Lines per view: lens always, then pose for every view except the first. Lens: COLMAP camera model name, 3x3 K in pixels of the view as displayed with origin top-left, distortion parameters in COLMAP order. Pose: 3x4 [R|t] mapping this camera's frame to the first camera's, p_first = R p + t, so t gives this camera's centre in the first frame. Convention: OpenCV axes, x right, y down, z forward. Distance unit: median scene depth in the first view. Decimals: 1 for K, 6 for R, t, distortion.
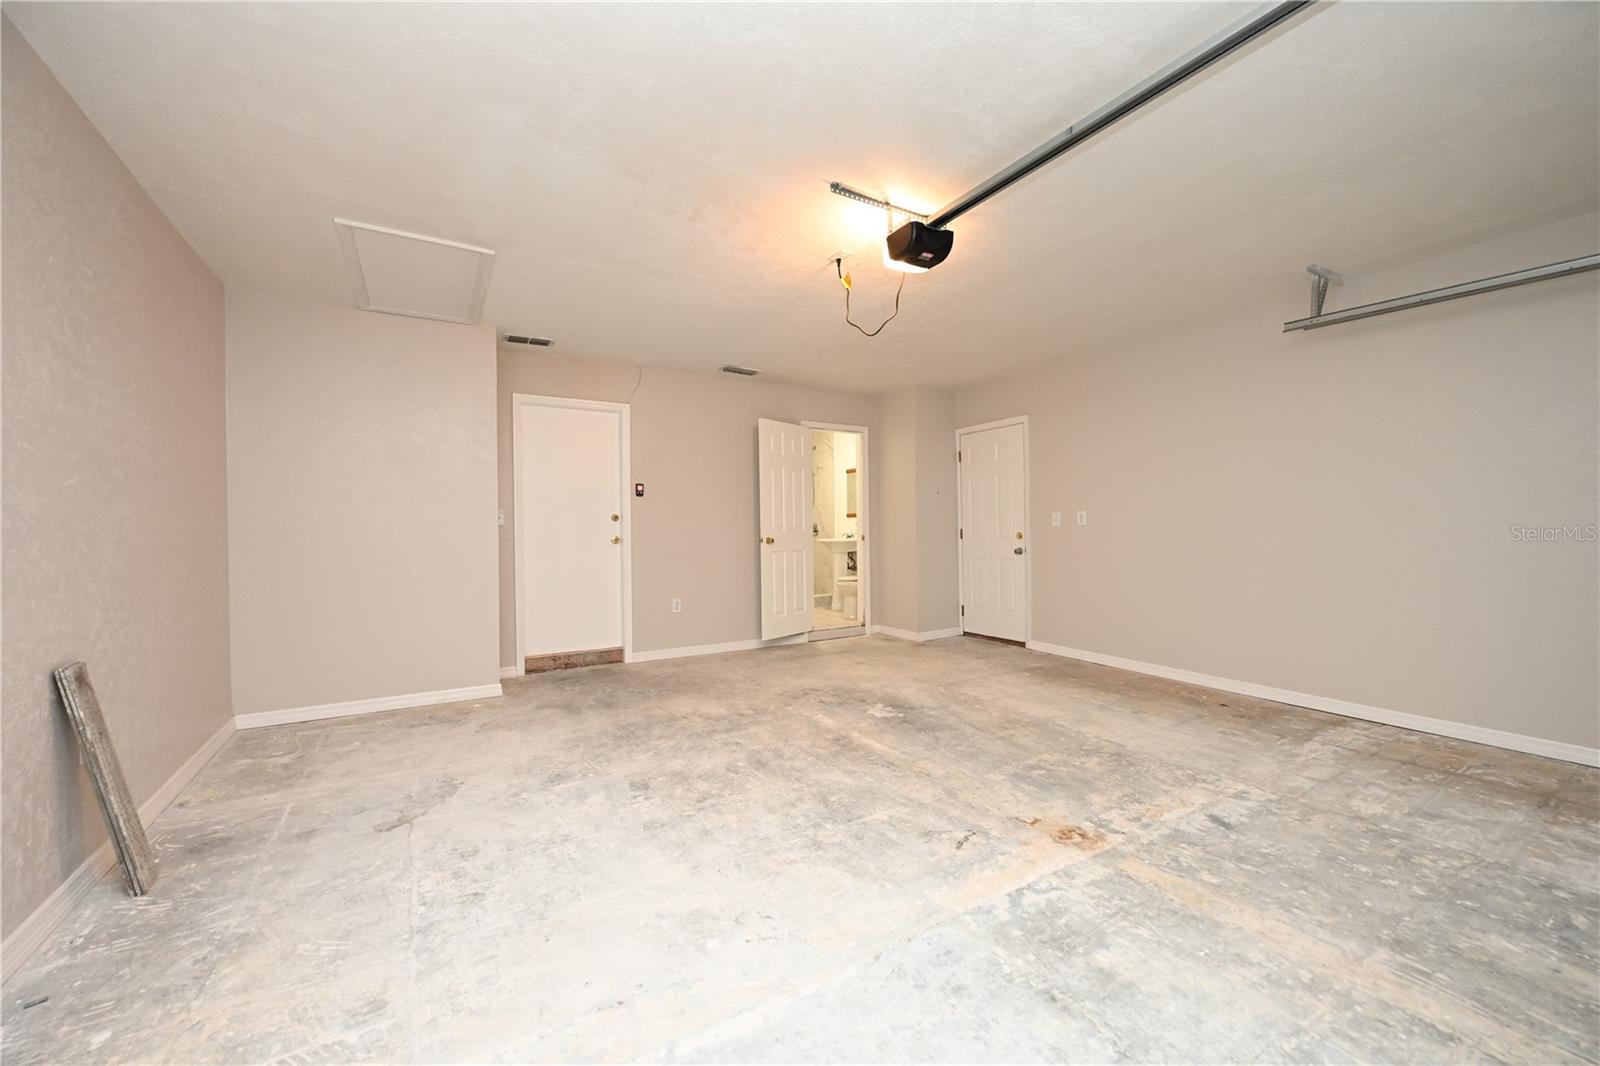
lens RADIAL K [[632.4, 0, 804.2], [0, 632.4, 536.7], [0, 0, 1]] dist [-0.003283, 0.000792]
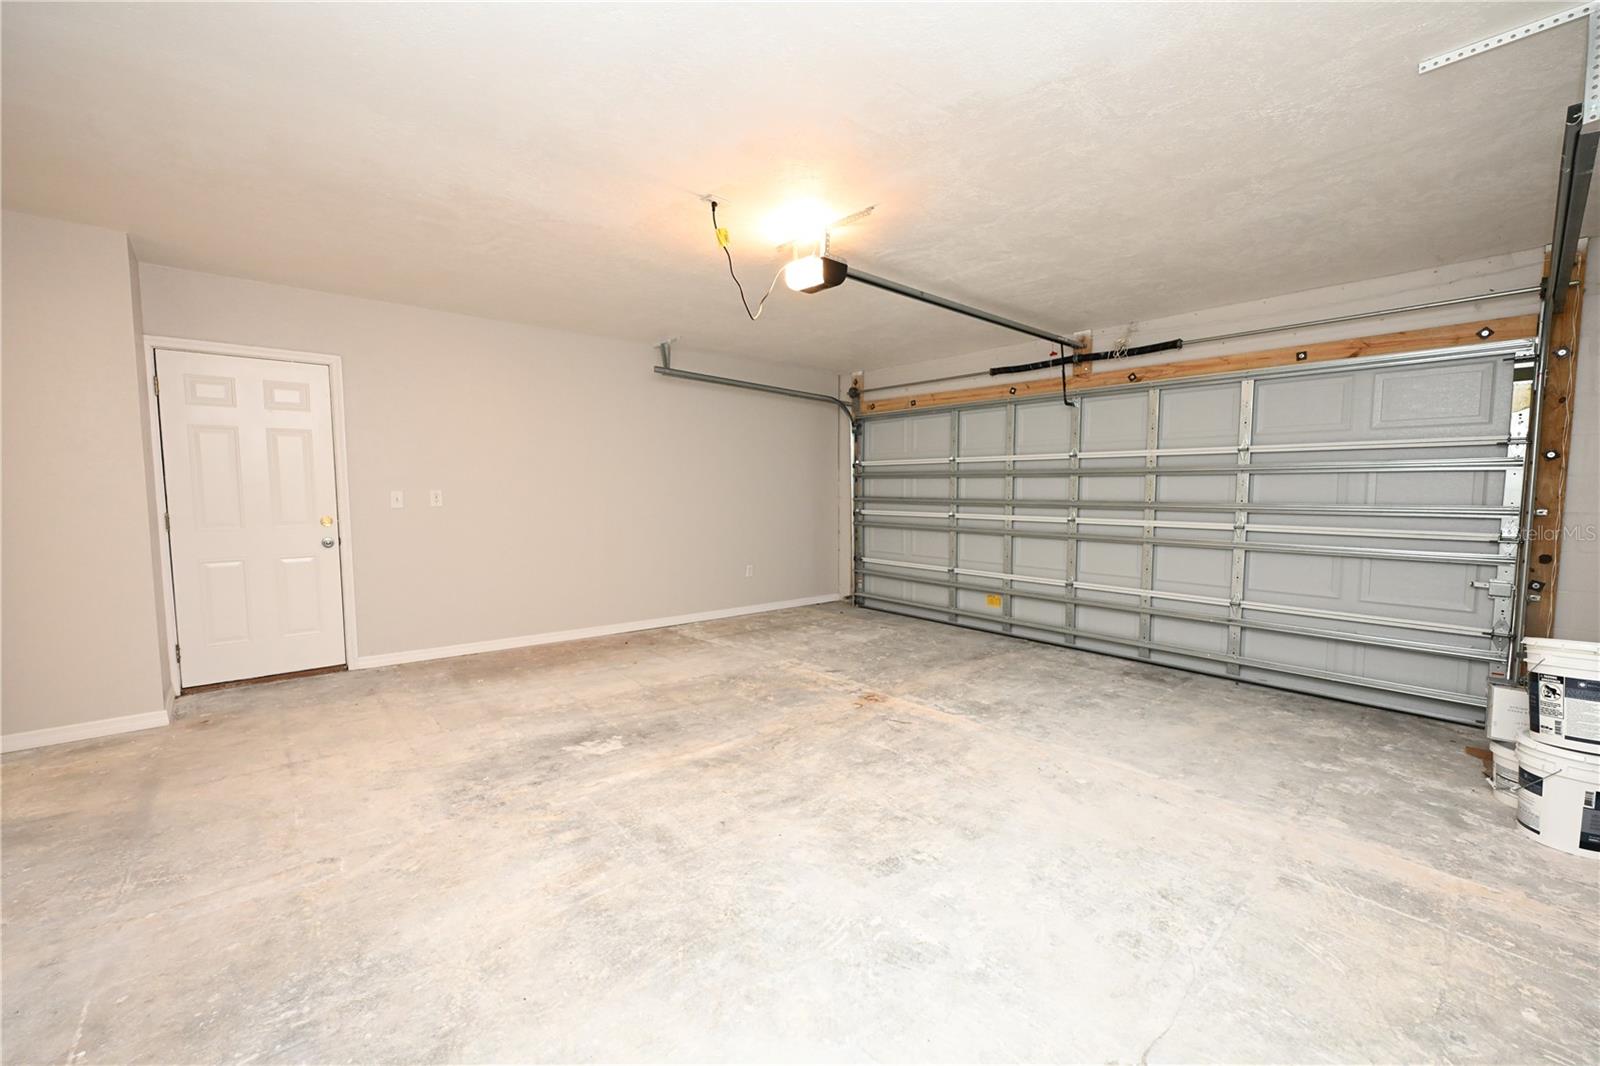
lens RADIAL K [[632.4, 0, 805.1], [0, 632.4, 528.9], [0, 0, 1]] dist [-0.003283, 0.000792]
pose [[-0.185286, -0.054149, 0.981192, -0.930023], [0.008915, 0.998347, 0.056779, -0.057494], [-0.982644, 0.019268, -0.184497, 1.178618]]
